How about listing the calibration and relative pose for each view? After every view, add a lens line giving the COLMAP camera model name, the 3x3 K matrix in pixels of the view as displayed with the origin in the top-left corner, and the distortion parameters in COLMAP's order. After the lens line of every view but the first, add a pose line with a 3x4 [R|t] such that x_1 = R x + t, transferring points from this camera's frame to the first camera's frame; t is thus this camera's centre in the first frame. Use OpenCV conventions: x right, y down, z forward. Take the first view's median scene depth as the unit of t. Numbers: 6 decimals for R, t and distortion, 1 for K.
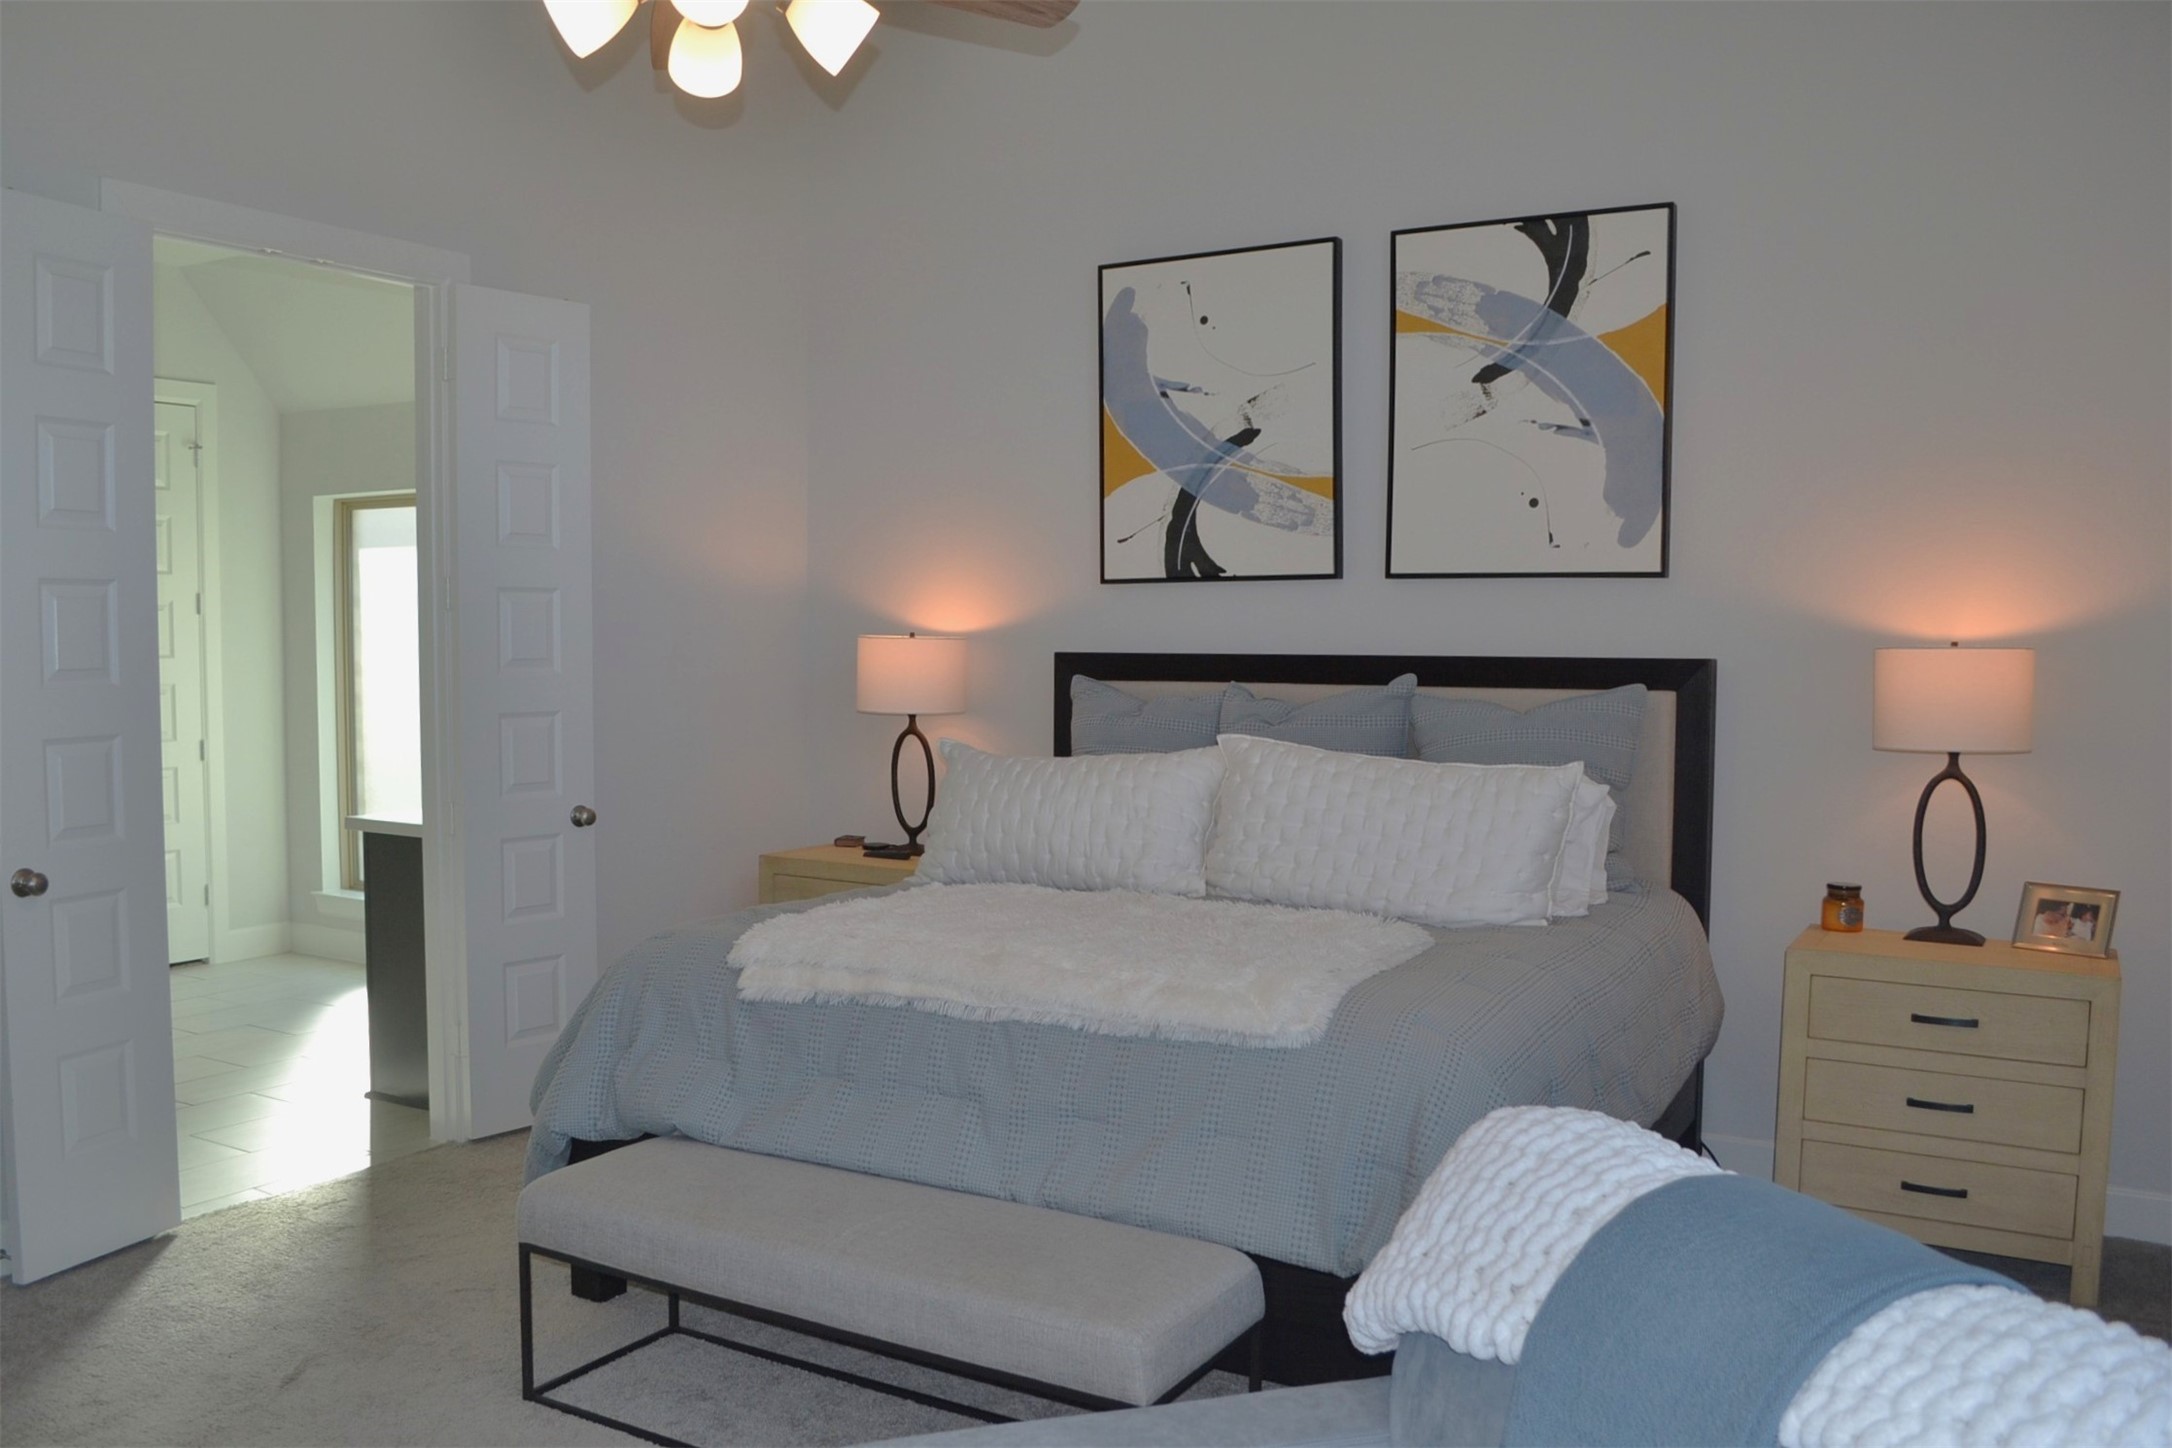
lens RADIAL K [[1797.8, 0, 1086.0], [0, 1797.8, 724.0], [0, 0, 1]] dist [-0.060990, -0.000746]
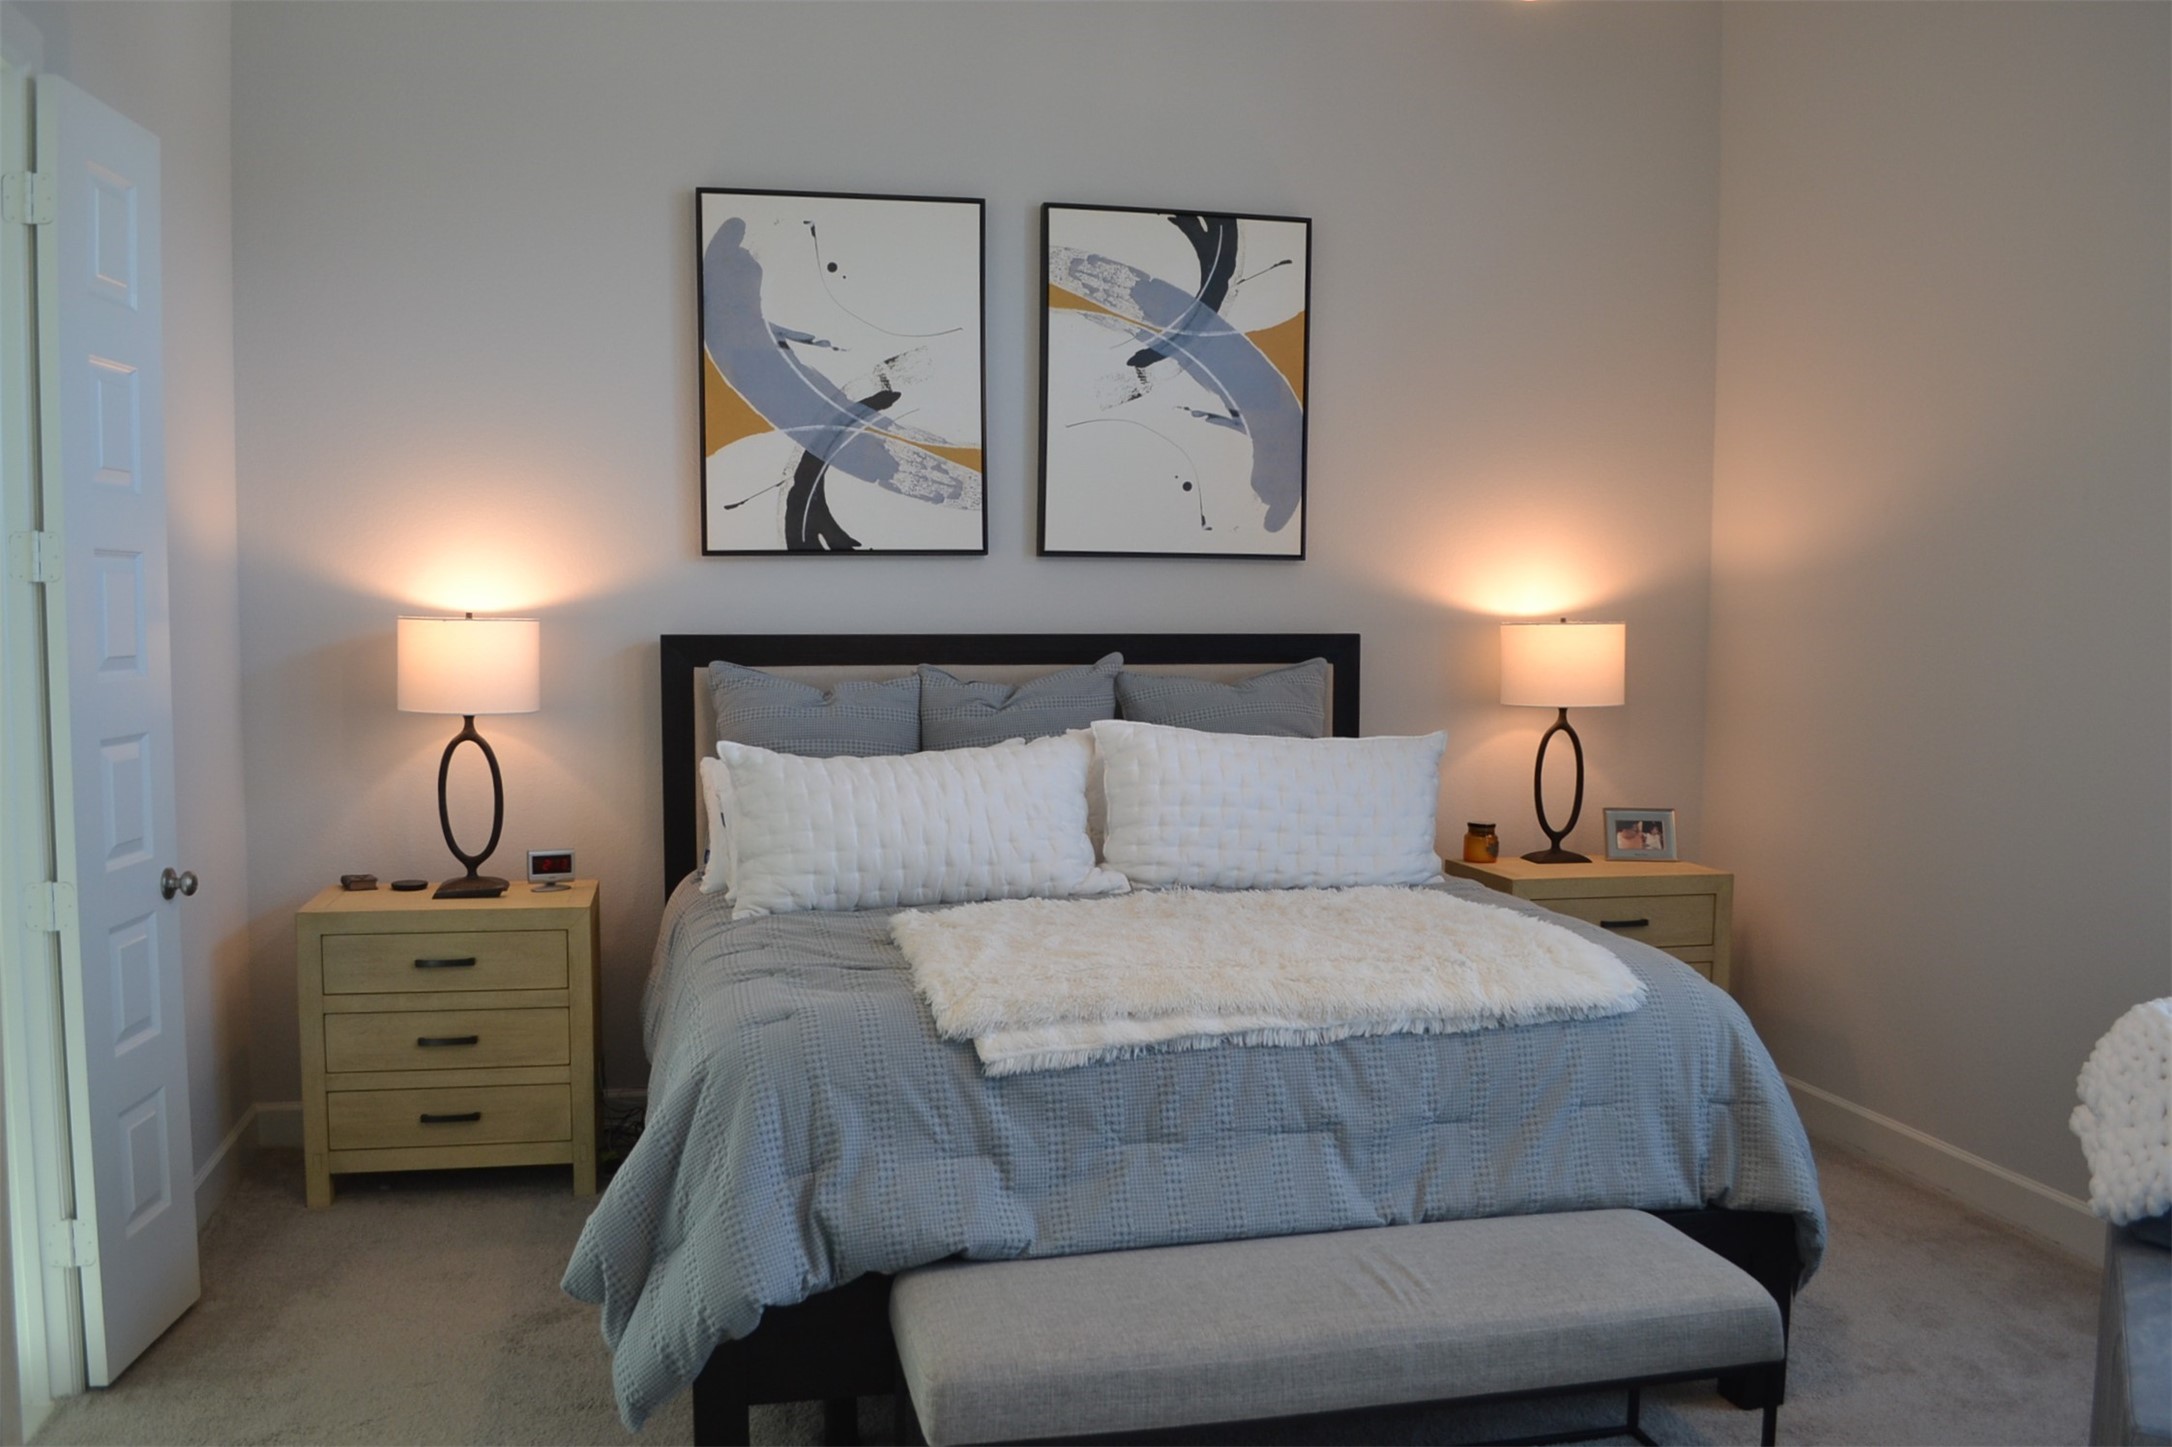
lens RADIAL K [[1797.8, 0, 1086.0], [0, 1797.8, 723.5], [0, 0, 1]] dist [-0.060990, -0.000746]
pose [[0.727751, -0.049021, 0.684088, -0.519803], [0.033508, 0.998793, 0.035926, -0.024894], [-0.685023, -0.003223, 0.728514, 0.276018]]
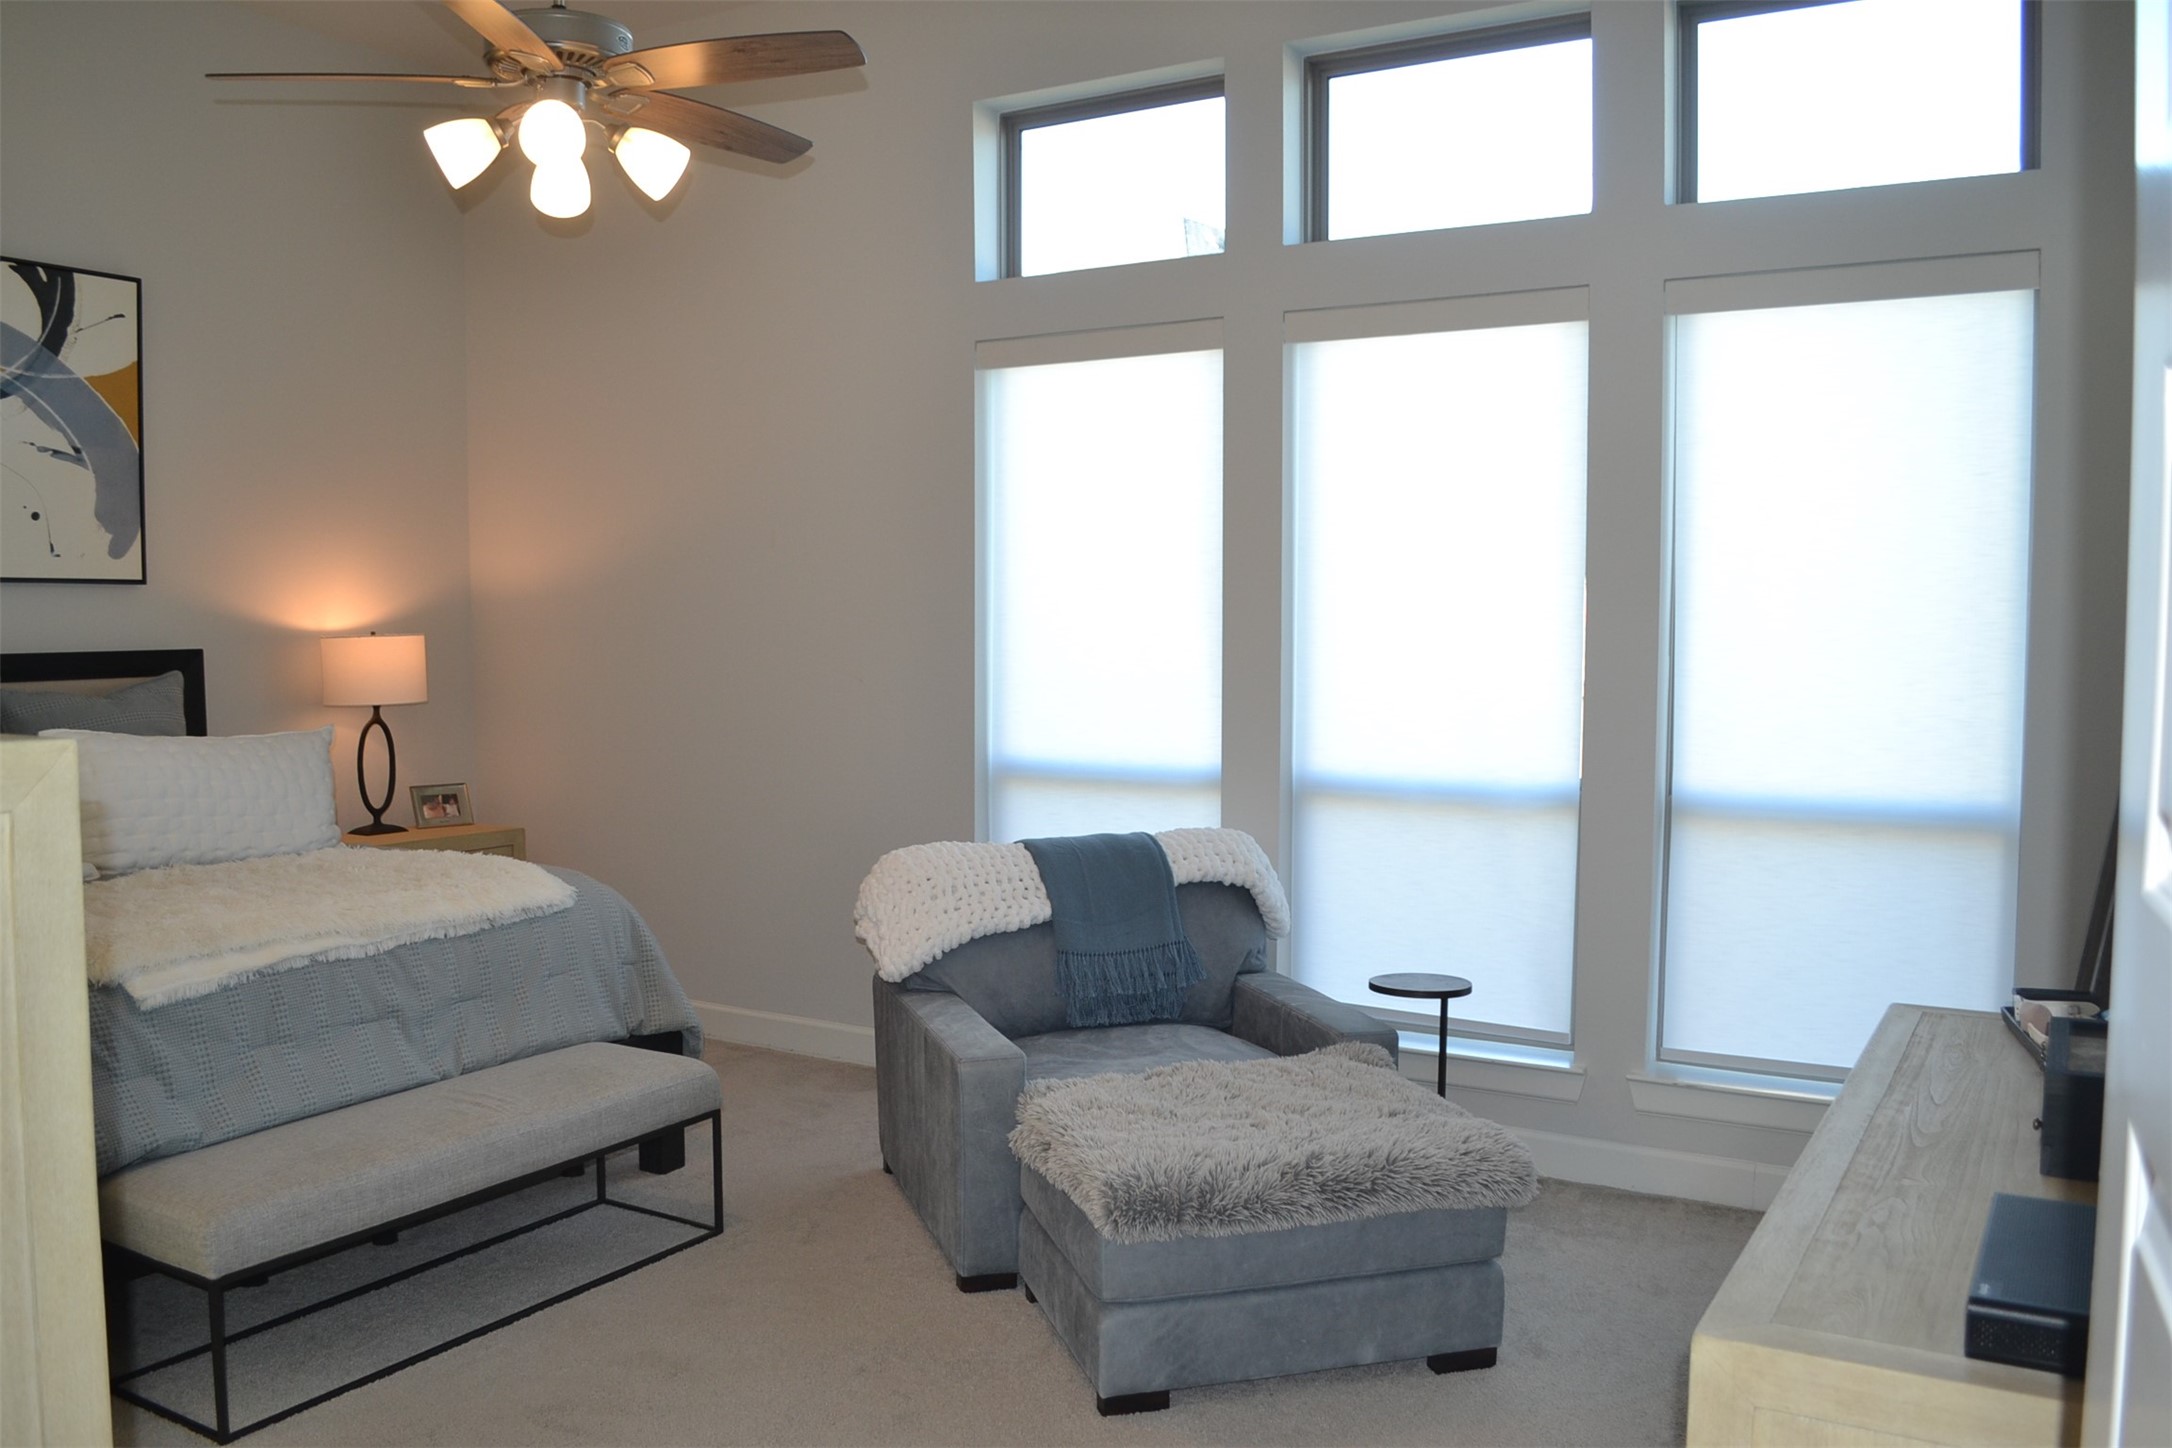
lens RADIAL K [[1740.2, 0, 1062.8], [0, 1740.2, 740.7], [0, 0, 1]] dist [-0.089153, 0.017693]
pose [[0.019076, -0.076890, 0.996857, -0.808011], [0.055621, 0.995576, 0.075727, -0.027376], [-0.998270, 0.054002, 0.023269, 0.338462]]
